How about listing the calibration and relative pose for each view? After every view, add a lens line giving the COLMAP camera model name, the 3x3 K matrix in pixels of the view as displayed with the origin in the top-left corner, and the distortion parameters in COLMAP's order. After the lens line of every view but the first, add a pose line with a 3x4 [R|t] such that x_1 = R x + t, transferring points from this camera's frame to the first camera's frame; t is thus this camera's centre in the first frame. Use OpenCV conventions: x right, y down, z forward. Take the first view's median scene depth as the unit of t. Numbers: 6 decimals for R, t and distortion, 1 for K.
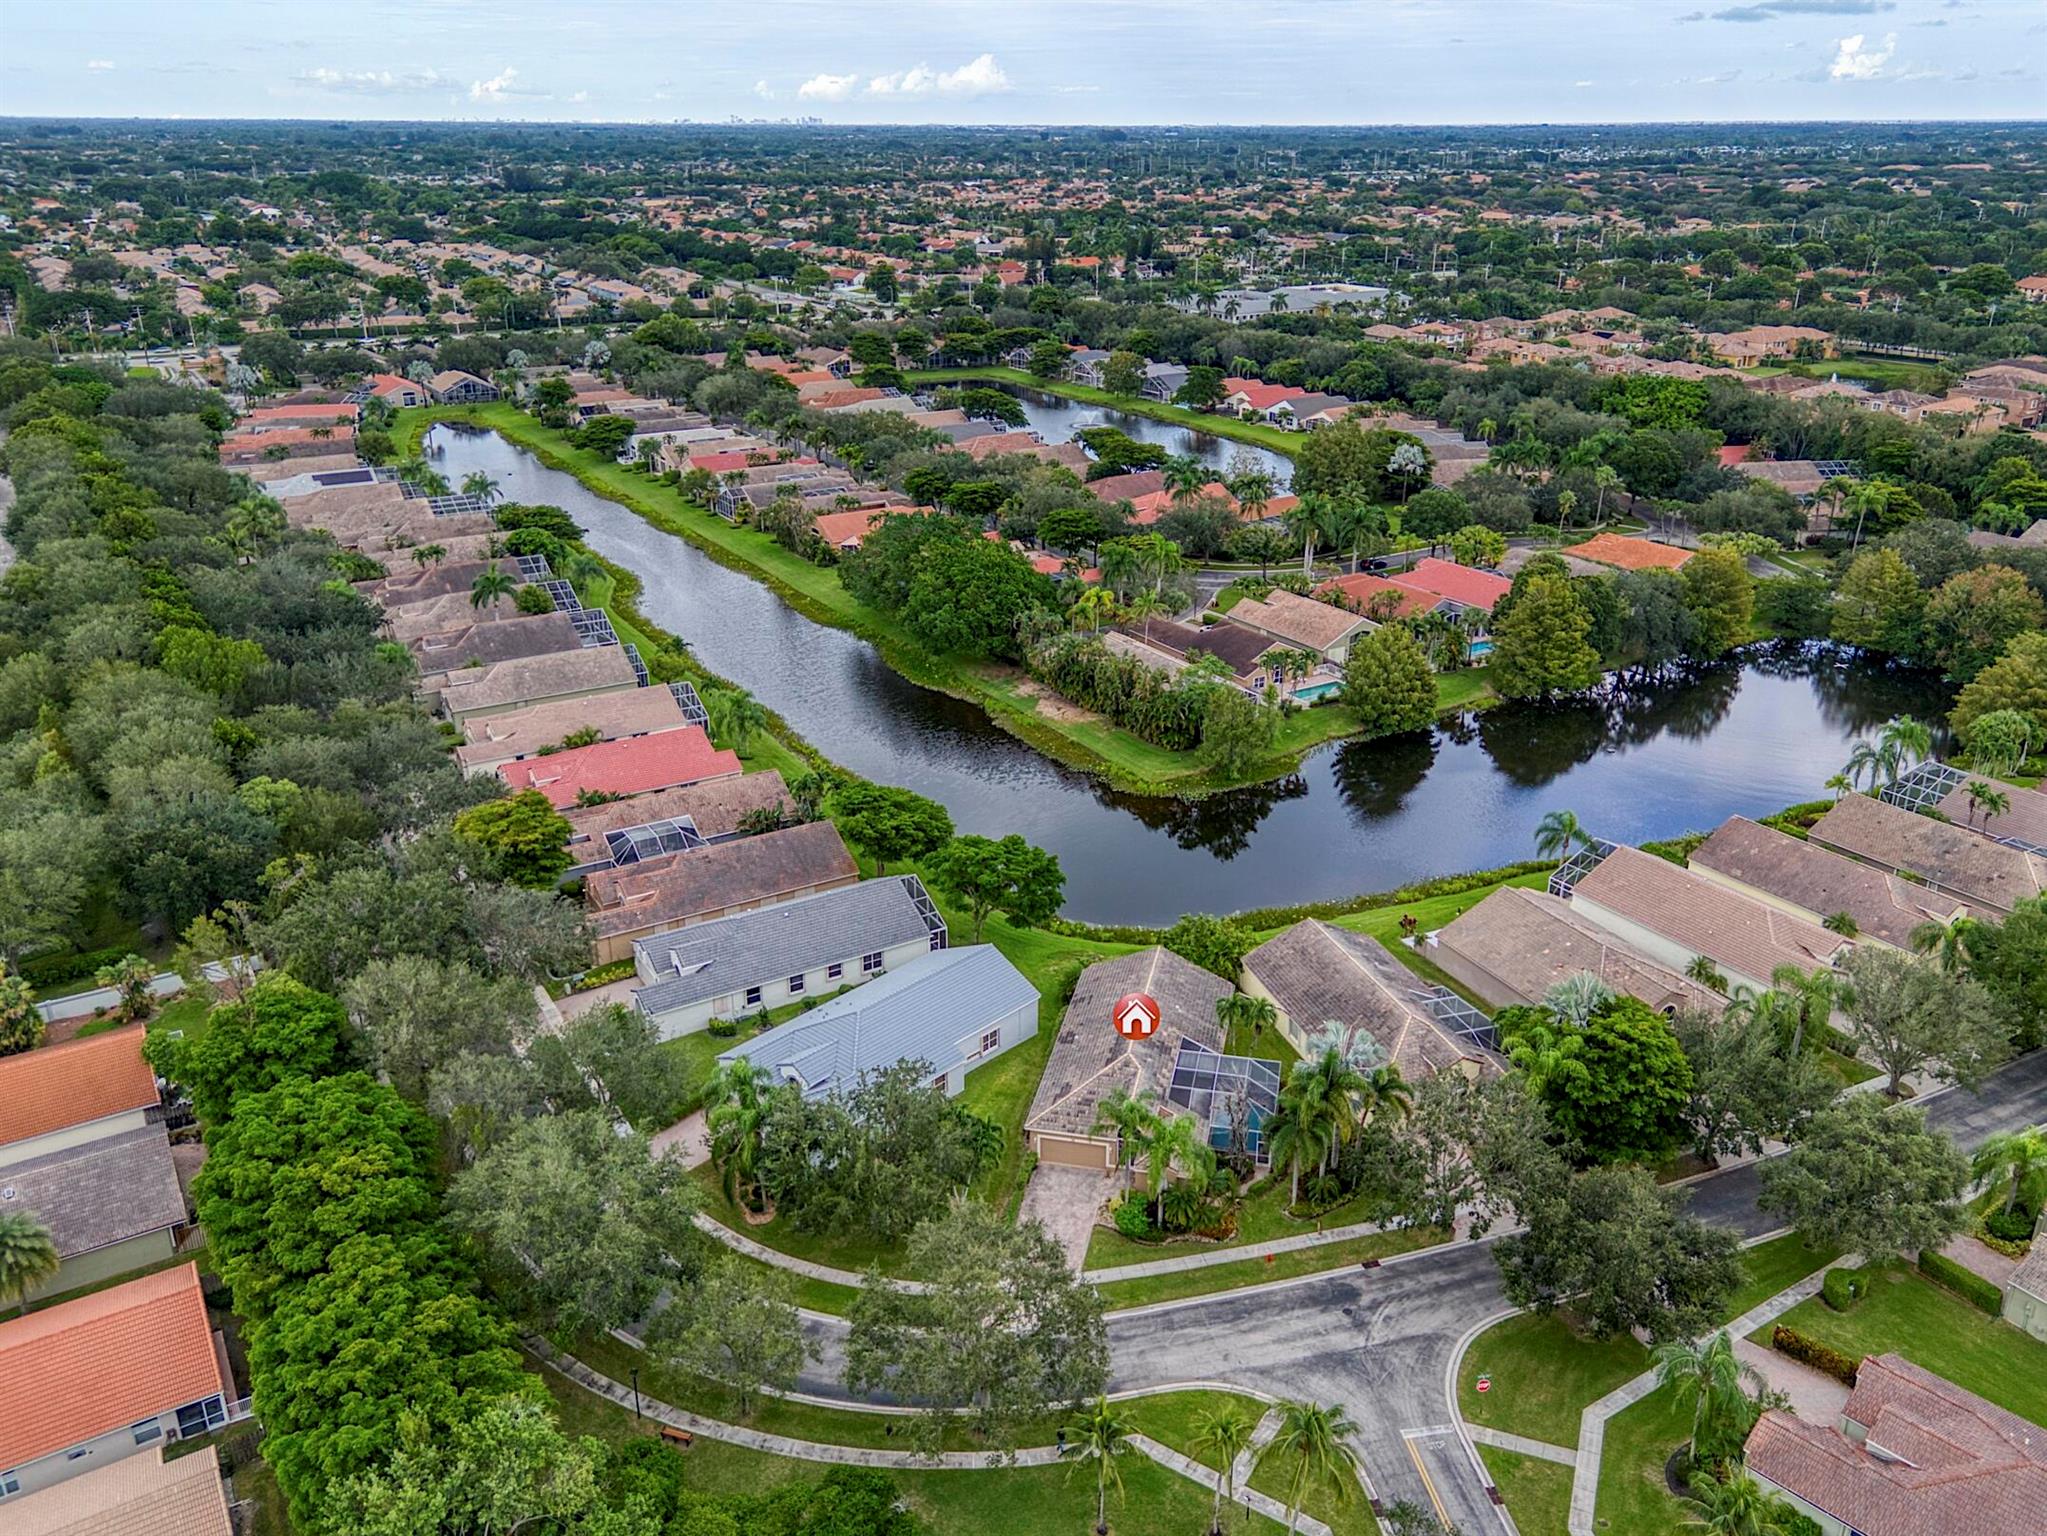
lens RADIAL K [[1524.8, 0, 1023.5], [0, 1524.8, 768.0], [0, 0, 1]] dist [0.011096, -0.000619]
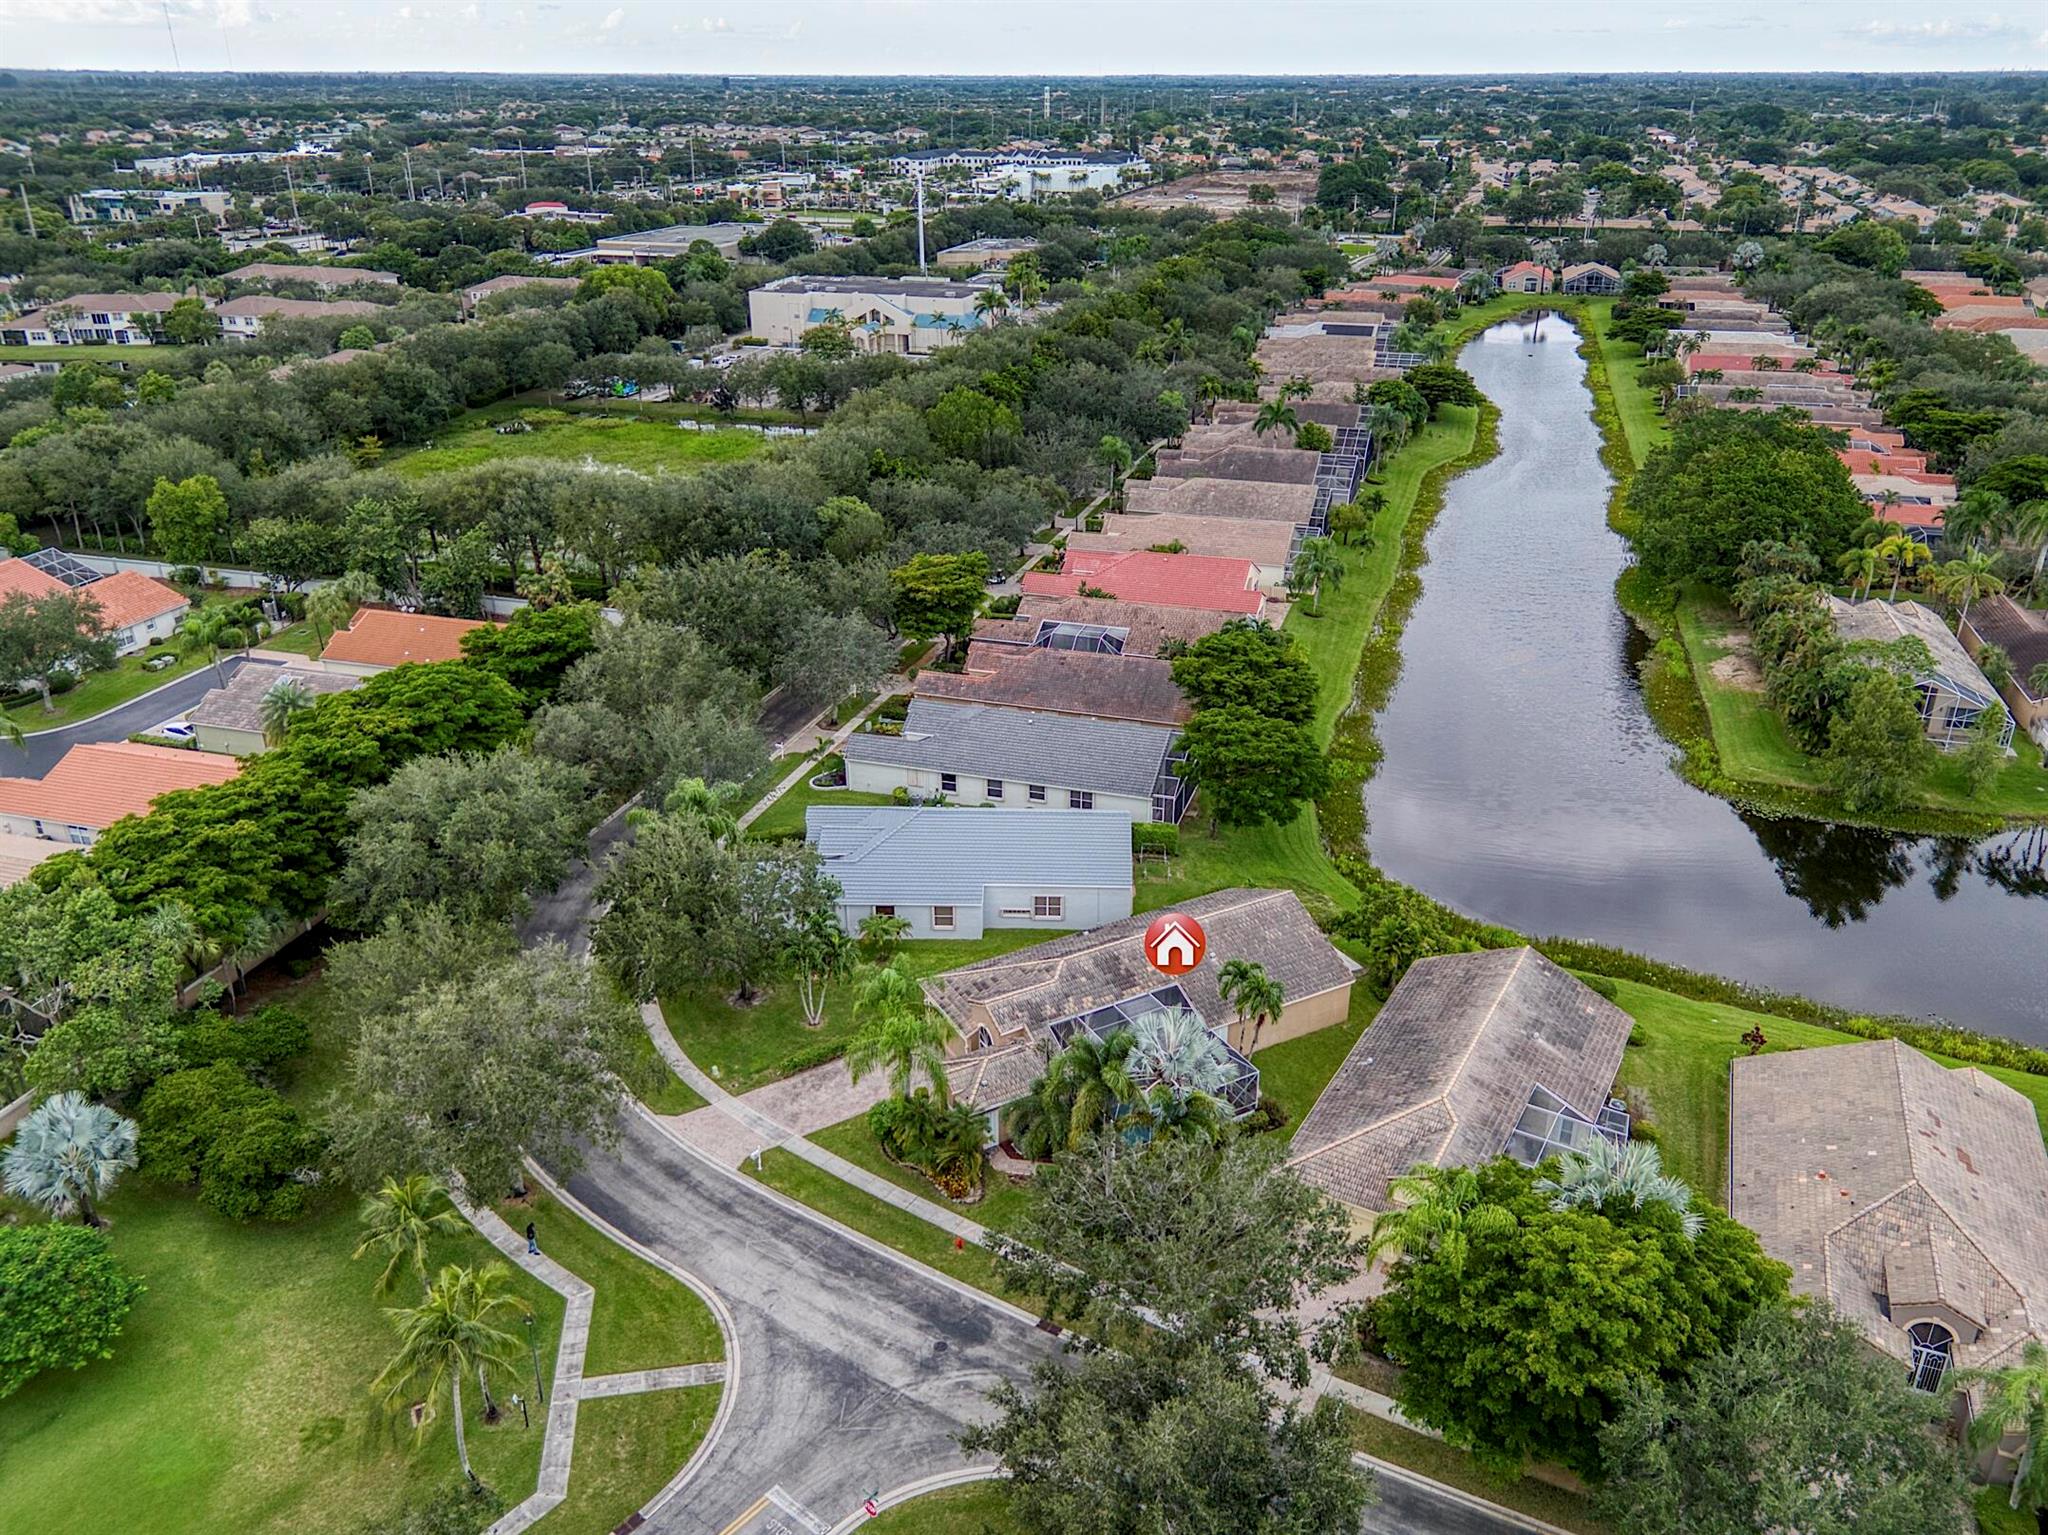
lens RADIAL K [[1479.6, 0, 1024.0], [0, 1479.6, 767.5], [0, 0, 1]] dist [0.034294, 0.000671]
pose [[0.665719, 0.312181, -0.677762, 0.470983], [-0.283875, 0.945942, 0.156874, -0.015792], [0.690096, 0.087966, 0.718351, 0.378329]]
